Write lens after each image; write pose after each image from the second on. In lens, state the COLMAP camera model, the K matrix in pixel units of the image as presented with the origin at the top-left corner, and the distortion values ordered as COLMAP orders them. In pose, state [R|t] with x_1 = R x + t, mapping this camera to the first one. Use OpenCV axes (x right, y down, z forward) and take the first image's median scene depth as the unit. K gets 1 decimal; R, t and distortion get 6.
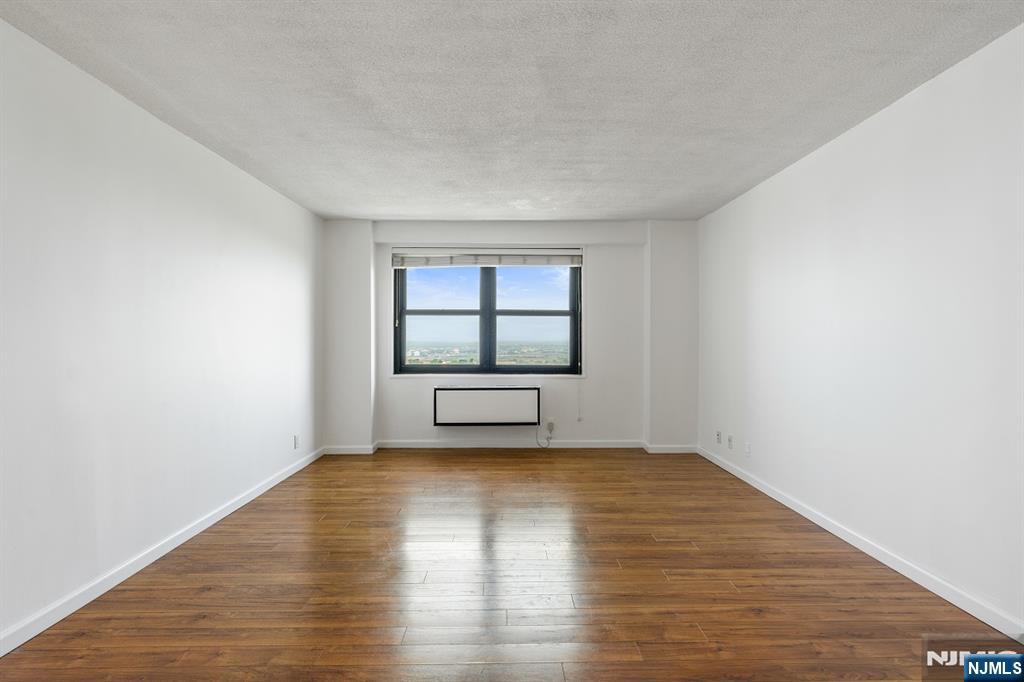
lens RADIAL K [[508.8, 0, 512.4], [0, 508.8, 338.5], [0, 0, 1]] dist [0.001377, 0.000017]
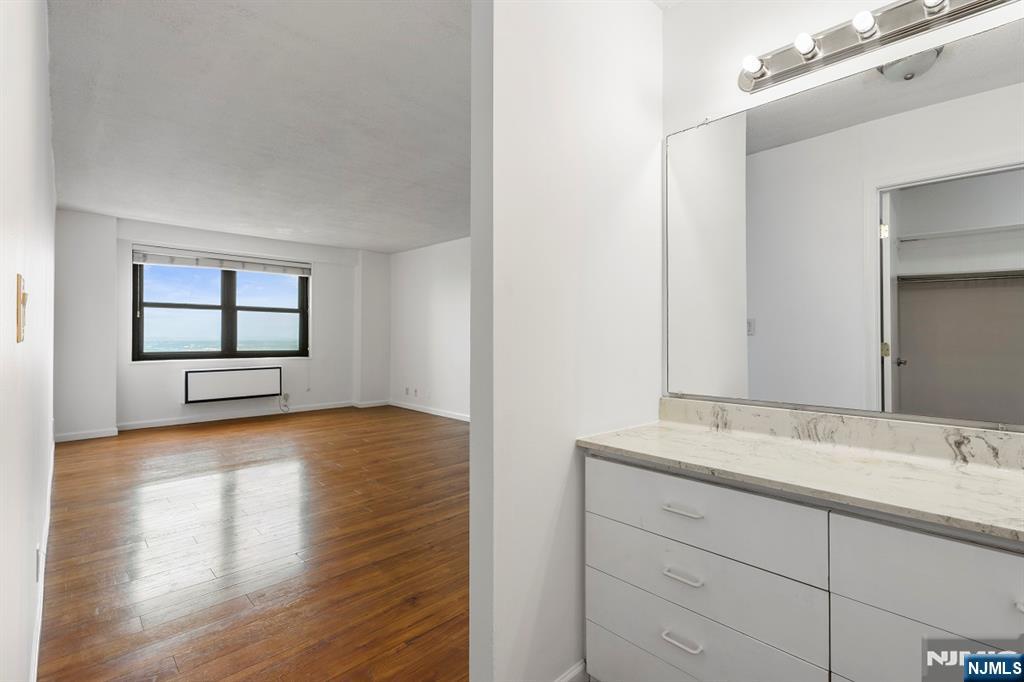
lens RADIAL K [[466.2, 0, 511.6], [0, 466.2, 336.1], [0, 0, 1]] dist [-0.003962, -0.000434]
pose [[0.722948, 0.000503, 0.690903, -0.334186], [-0.004896, 0.999978, 0.004395, 0.008377], [-0.690886, -0.006560, 0.722934, -0.269561]]
